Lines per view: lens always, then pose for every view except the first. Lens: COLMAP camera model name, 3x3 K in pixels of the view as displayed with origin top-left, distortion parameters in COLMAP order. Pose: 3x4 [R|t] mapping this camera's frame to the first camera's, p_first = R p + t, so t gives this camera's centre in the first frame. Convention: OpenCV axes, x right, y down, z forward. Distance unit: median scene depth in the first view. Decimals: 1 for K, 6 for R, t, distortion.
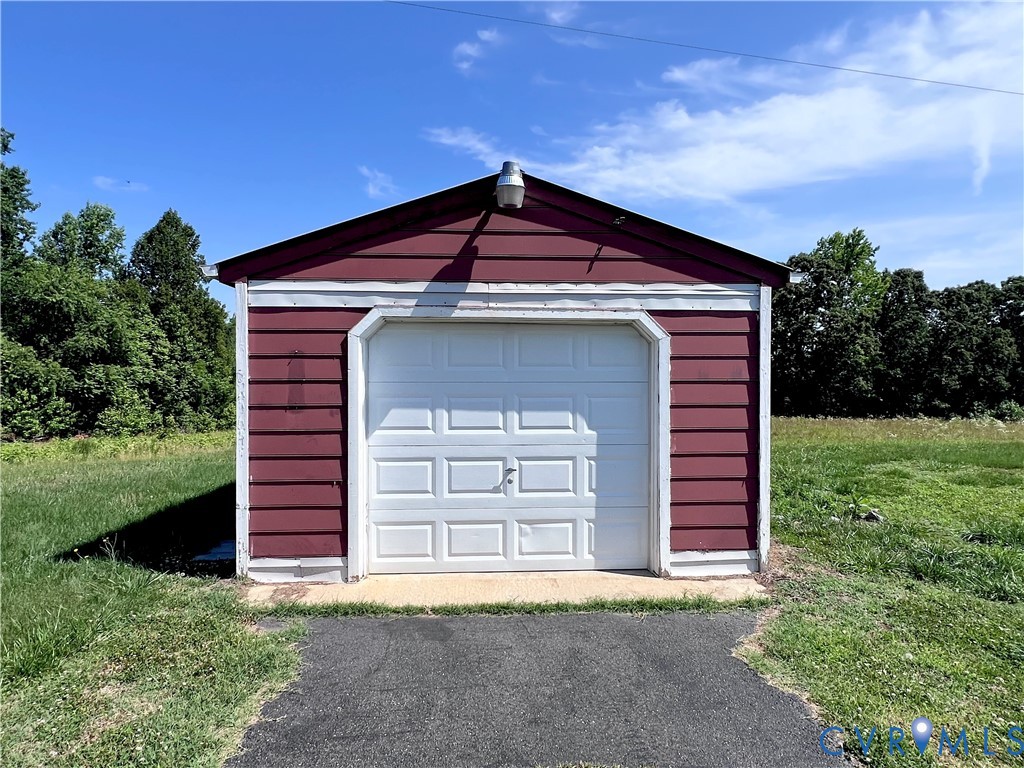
lens RADIAL K [[619.2, 0, 512.0], [0, 619.2, 384.0], [0, 0, 1]] dist [0.001232, 0.001346]
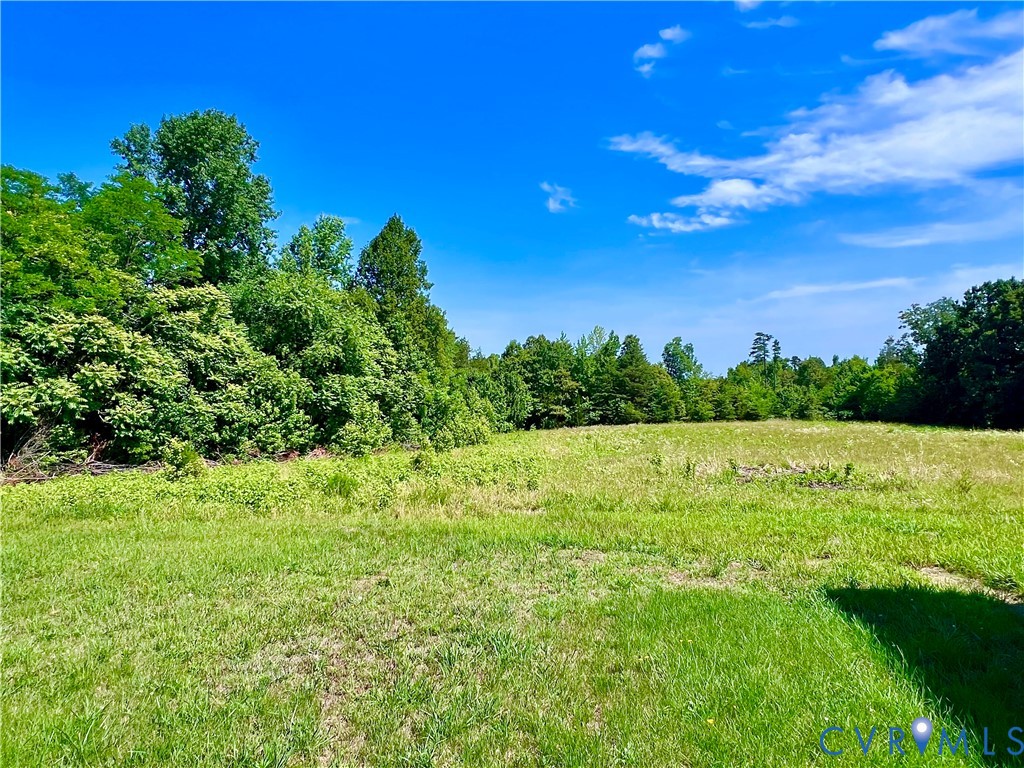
lens RADIAL K [[619.2, 0, 512.0], [0, 619.2, 384.0], [0, 0, 1]] dist [0.001232, 0.001346]
pose [[0.959367, -0.009322, -0.282006, -0.113096], [0.004717, 0.999844, -0.017005, 0.000009], [0.282120, 0.014984, 0.959262, 0.137975]]
